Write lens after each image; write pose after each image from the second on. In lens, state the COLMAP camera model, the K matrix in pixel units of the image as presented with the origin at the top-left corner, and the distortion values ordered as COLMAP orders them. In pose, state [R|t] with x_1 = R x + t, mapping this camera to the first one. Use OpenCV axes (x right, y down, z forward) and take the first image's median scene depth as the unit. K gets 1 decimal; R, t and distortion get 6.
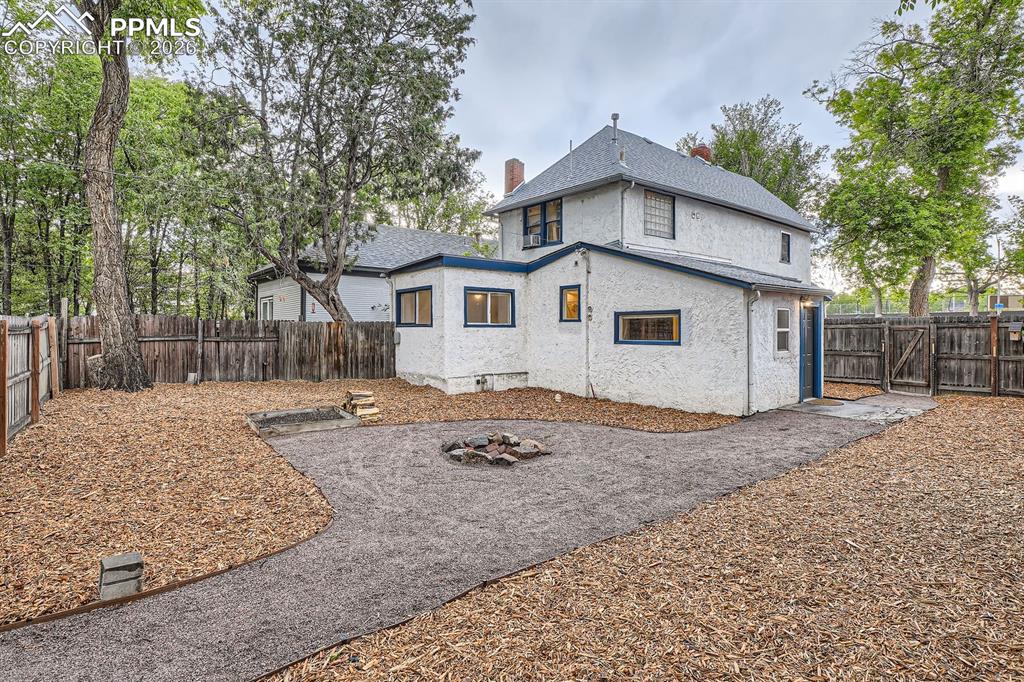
lens RADIAL K [[521.2, 0, 512.7], [0, 521.2, 334.8], [0, 0, 1]] dist [0.000528, 0.000047]
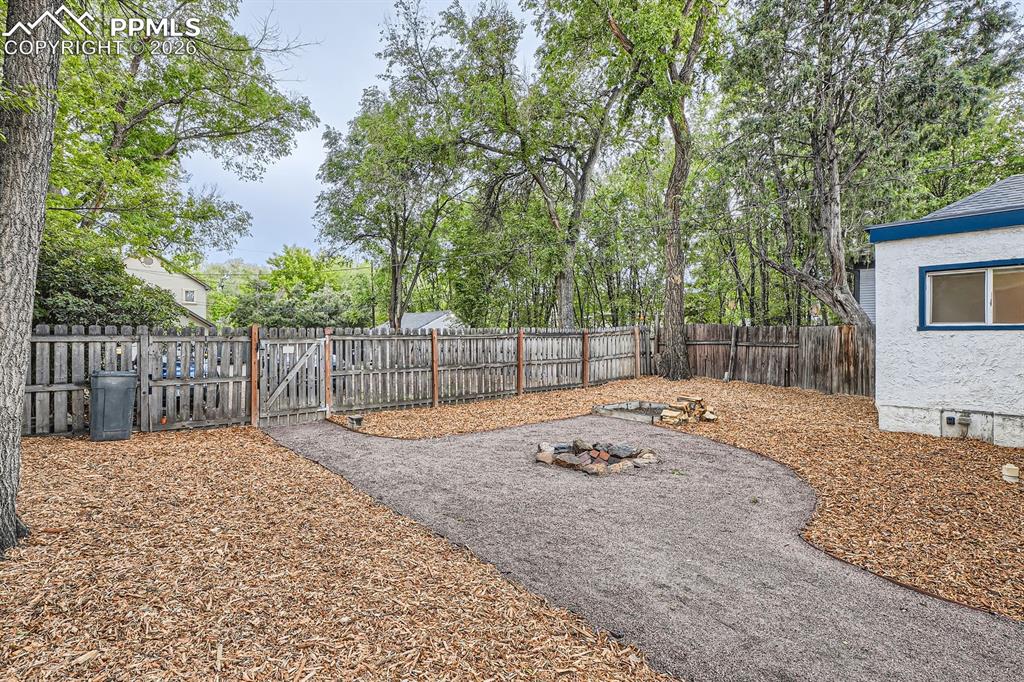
lens RADIAL K [[521.2, 0, 513.0], [0, 521.2, 338.6], [0, 0, 1]] dist [0.000528, 0.000047]
pose [[-0.012694, 0.003736, -0.999912, 0.536161], [-0.012525, 0.999914, 0.003895, -0.000982], [0.999841, 0.012573, -0.012646, 0.496262]]
